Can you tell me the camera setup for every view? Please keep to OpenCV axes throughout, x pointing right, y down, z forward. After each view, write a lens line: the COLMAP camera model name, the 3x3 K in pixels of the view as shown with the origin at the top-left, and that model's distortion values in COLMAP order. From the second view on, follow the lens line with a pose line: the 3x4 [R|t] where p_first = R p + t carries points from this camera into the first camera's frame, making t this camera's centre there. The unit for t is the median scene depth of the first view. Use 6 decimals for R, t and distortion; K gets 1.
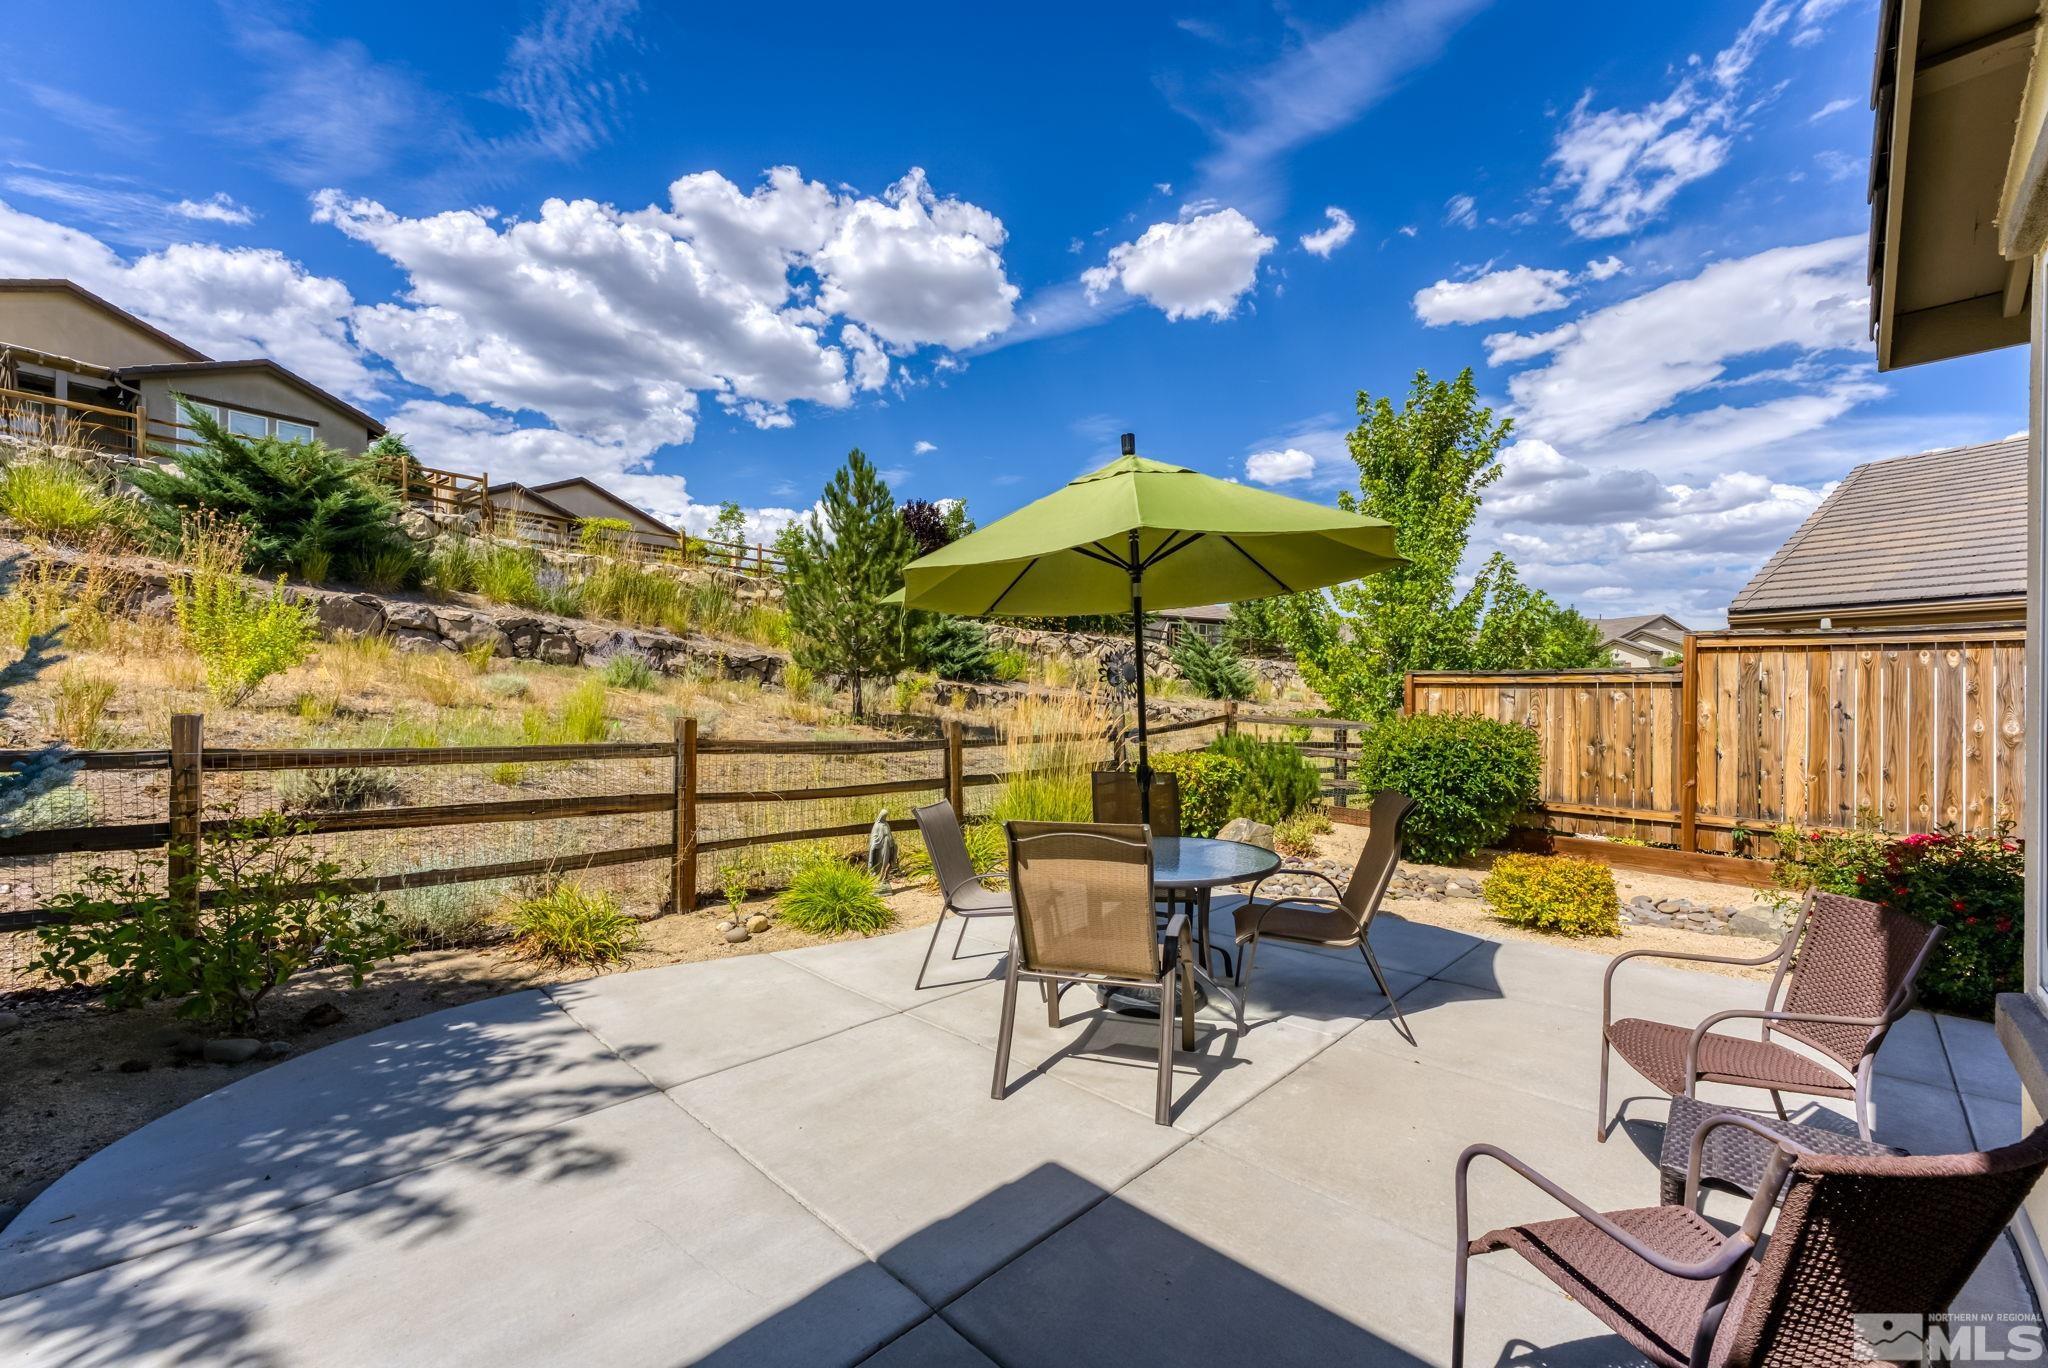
lens RADIAL K [[815.9, 0, 1020.5], [0, 815.9, 697.1], [0, 0, 1]] dist [-0.002330, 0.000638]
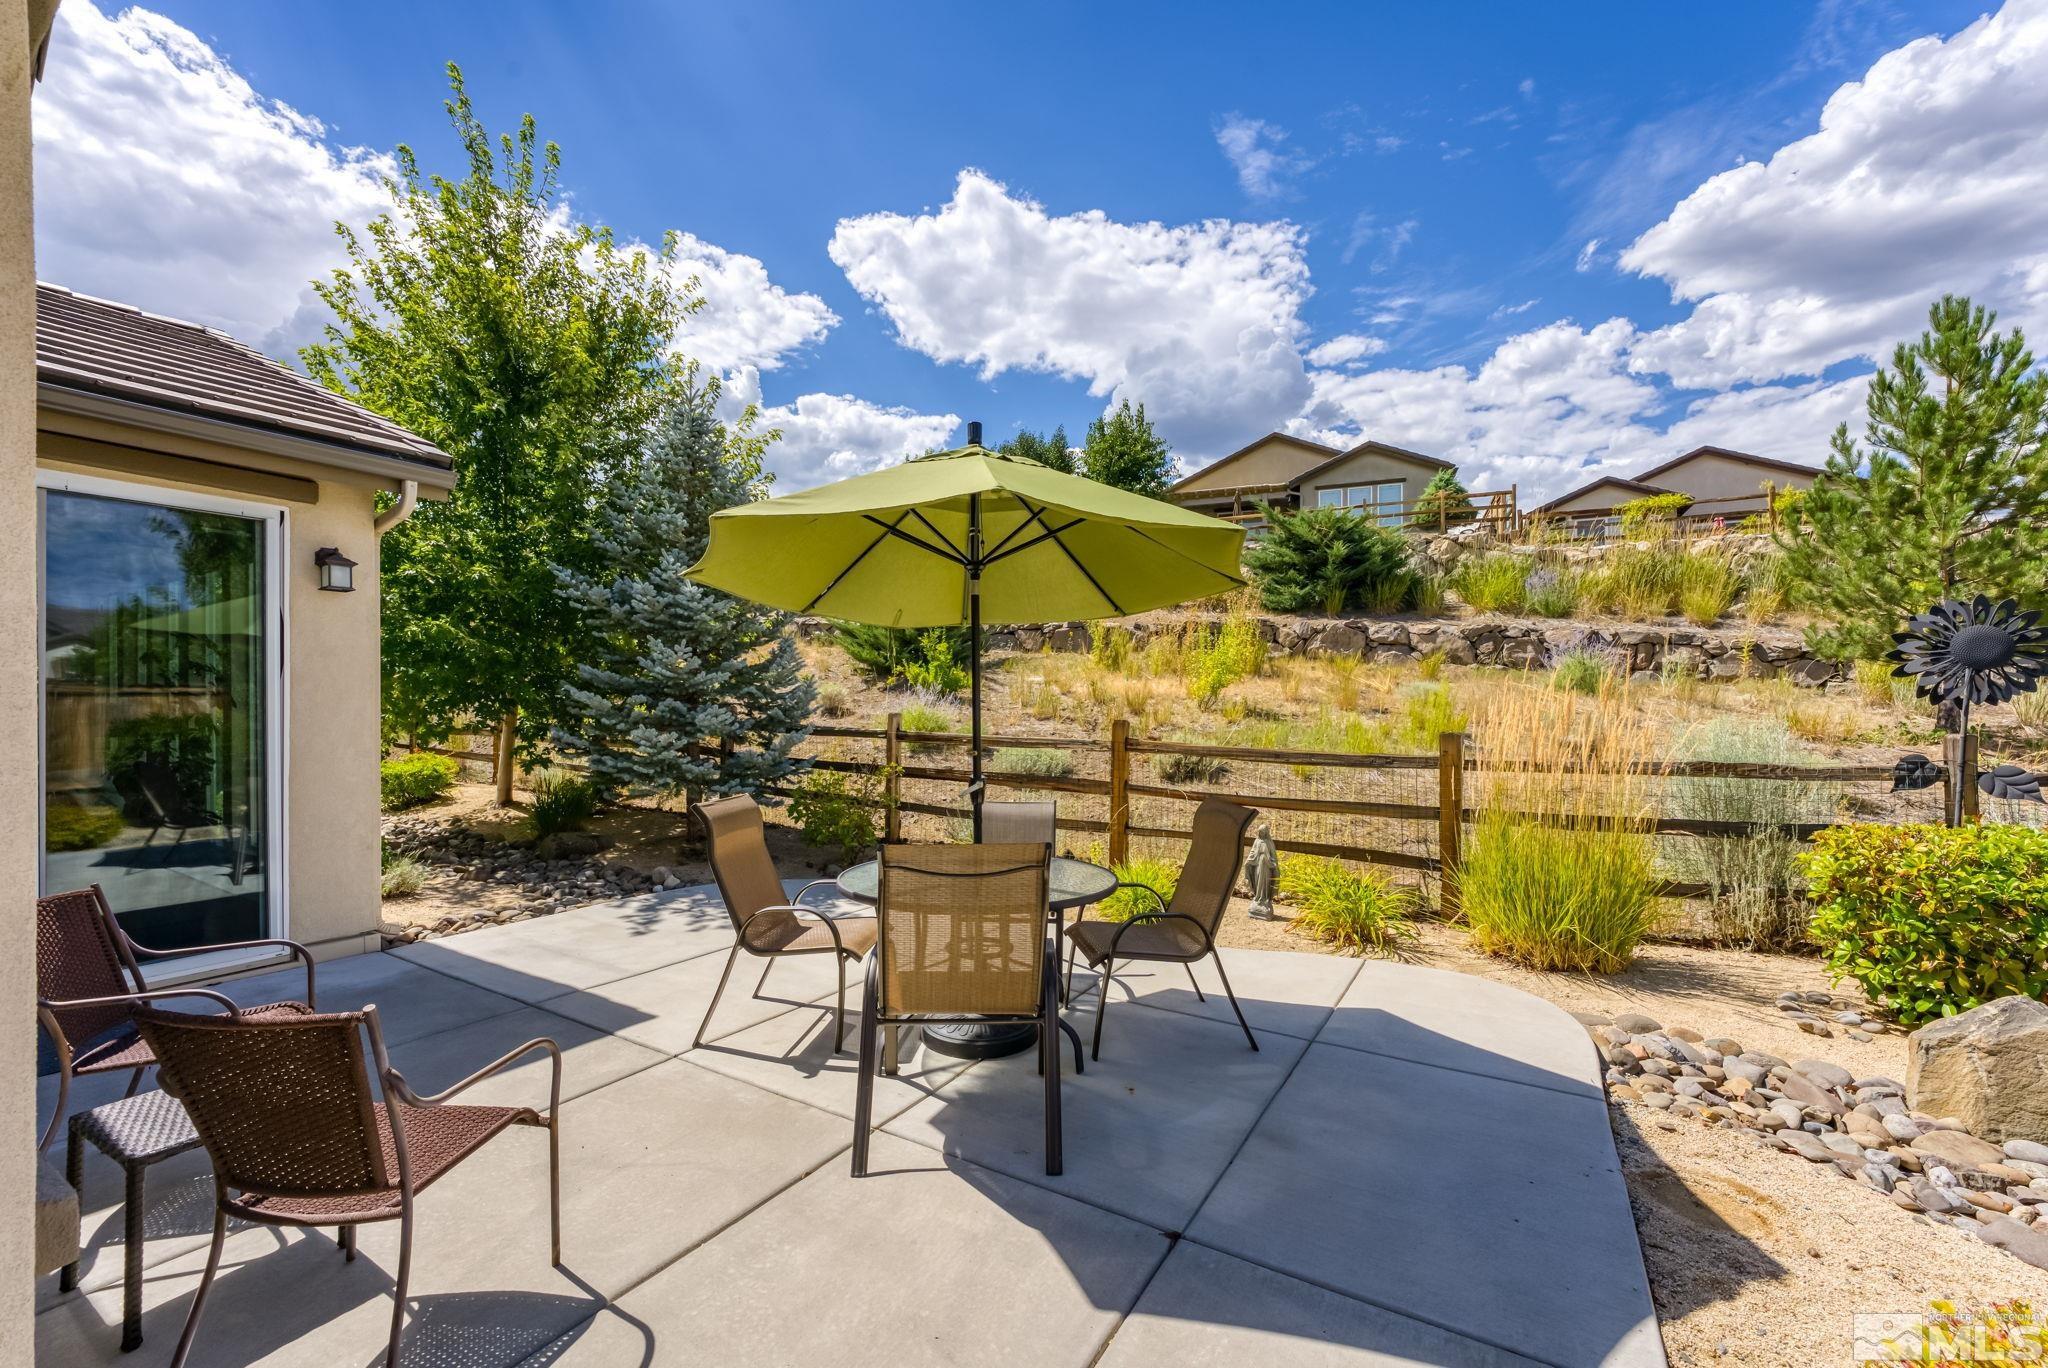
lens RADIAL K [[815.9, 0, 1022.7], [0, 815.9, 694.0], [0, 0, 1]] dist [-0.002330, 0.000638]
pose [[0.238568, -0.013750, -0.971028, 0.589820], [0.004476, 0.999905, -0.013060, 0.001110], [0.971116, -0.001231, 0.238607, 0.462131]]
